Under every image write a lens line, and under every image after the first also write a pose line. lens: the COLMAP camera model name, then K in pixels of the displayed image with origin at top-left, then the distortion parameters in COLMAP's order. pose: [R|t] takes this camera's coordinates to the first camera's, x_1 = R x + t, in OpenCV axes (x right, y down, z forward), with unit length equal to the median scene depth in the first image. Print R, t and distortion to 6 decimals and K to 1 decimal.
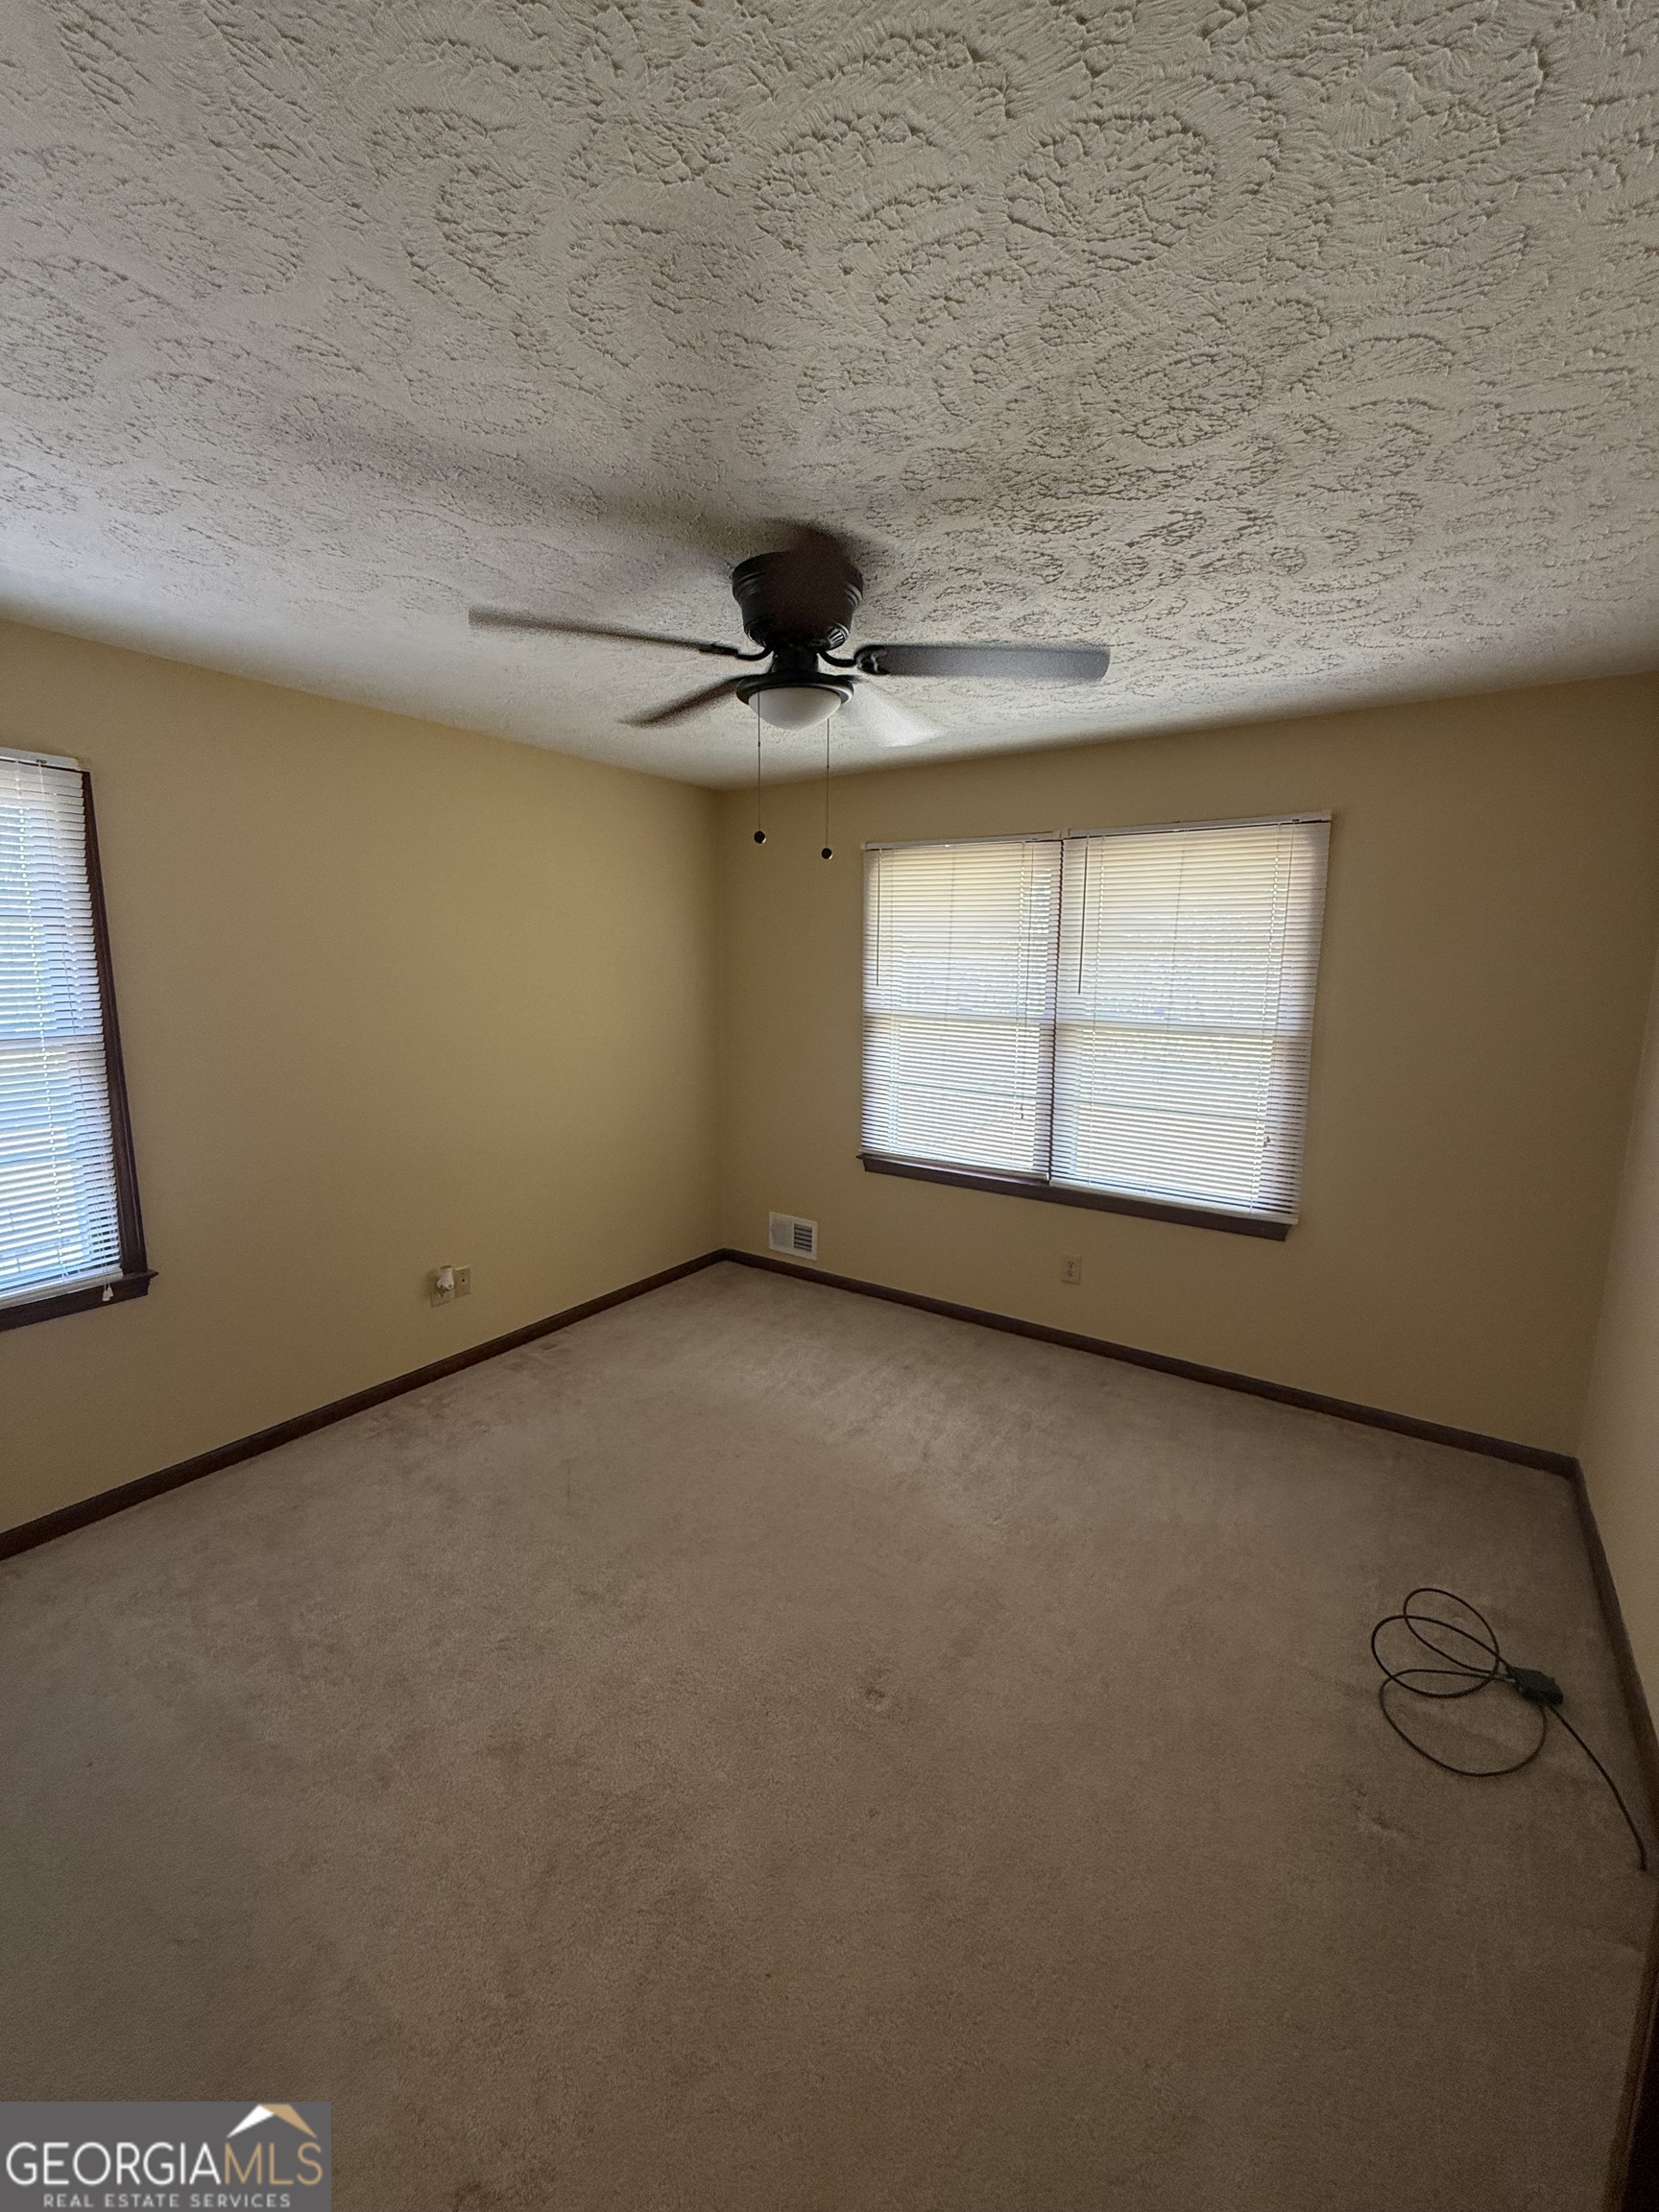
lens RADIAL K [[883.3, 0, 828.2], [0, 883.3, 1102.7], [0, 0, 1]] dist [0.000719, 0.000255]
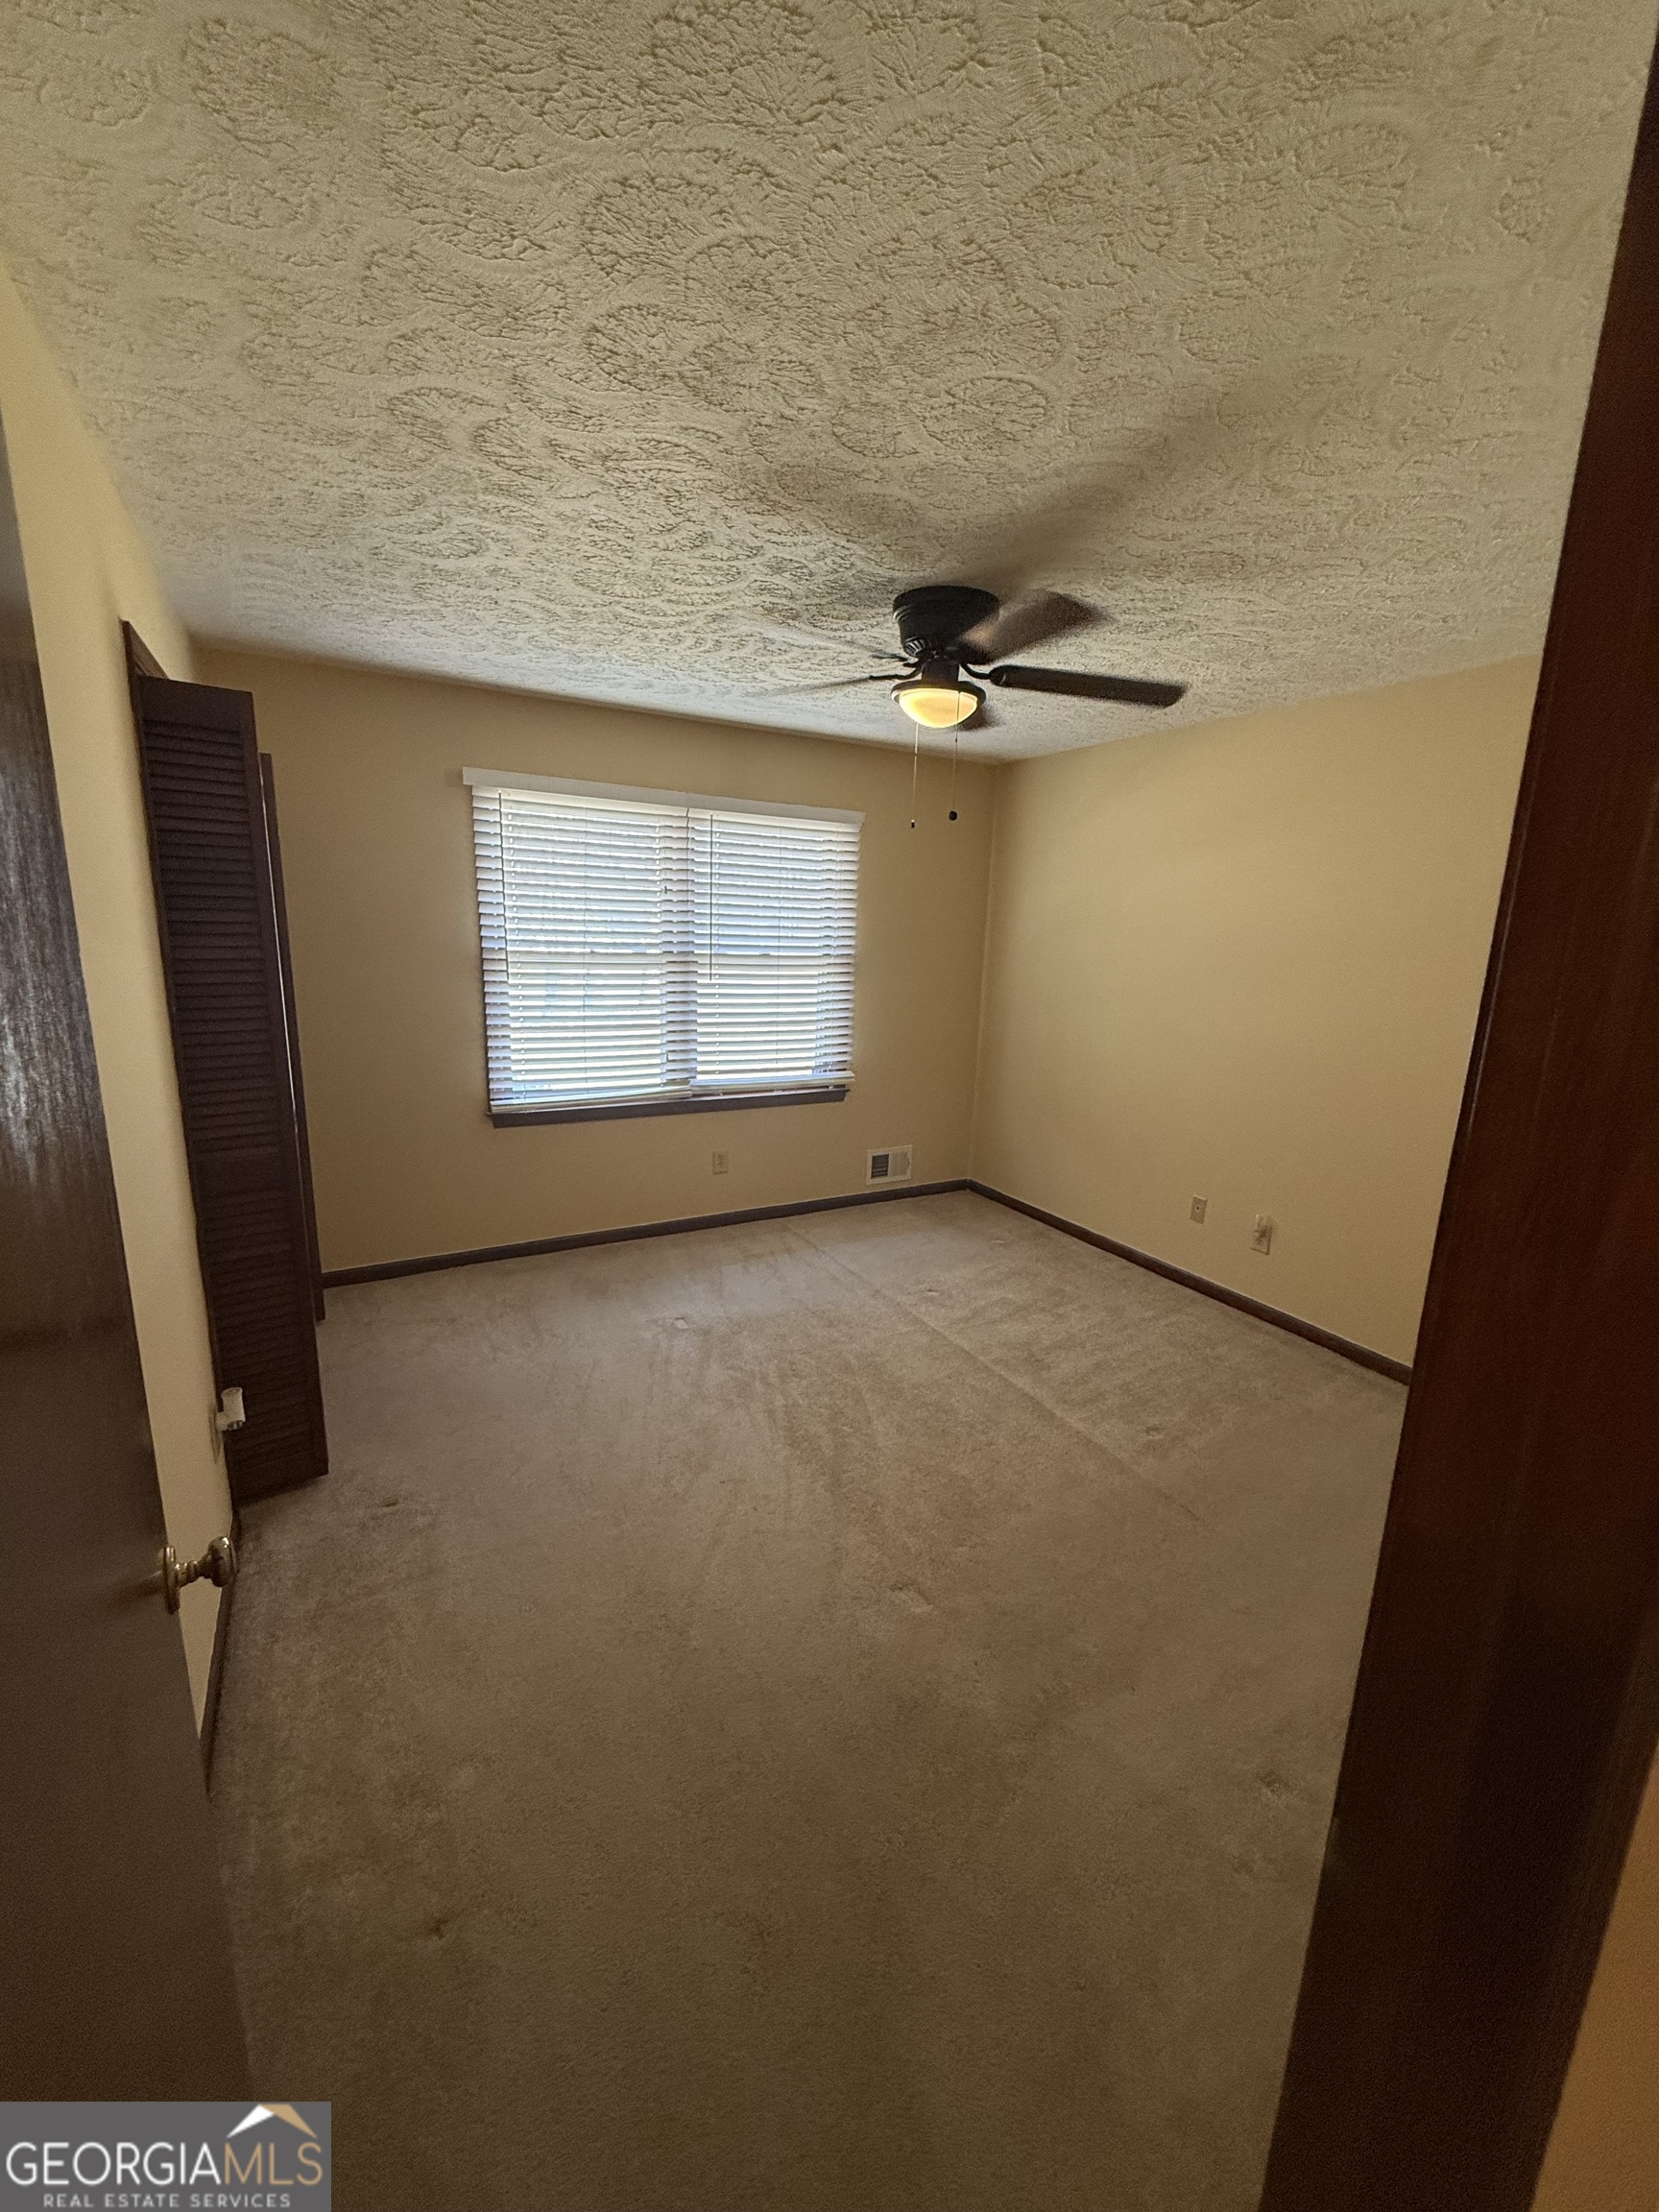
lens RADIAL K [[883.3, 0, 828.2], [0, 883.3, 1102.7], [0, 0, 1]] dist [0.000719, 0.000255]
pose [[0.463520, -0.180003, 0.867611, -0.702566], [0.111110, 0.983228, 0.144630, -0.044525], [-0.879093, 0.029361, 0.475746, 0.296361]]
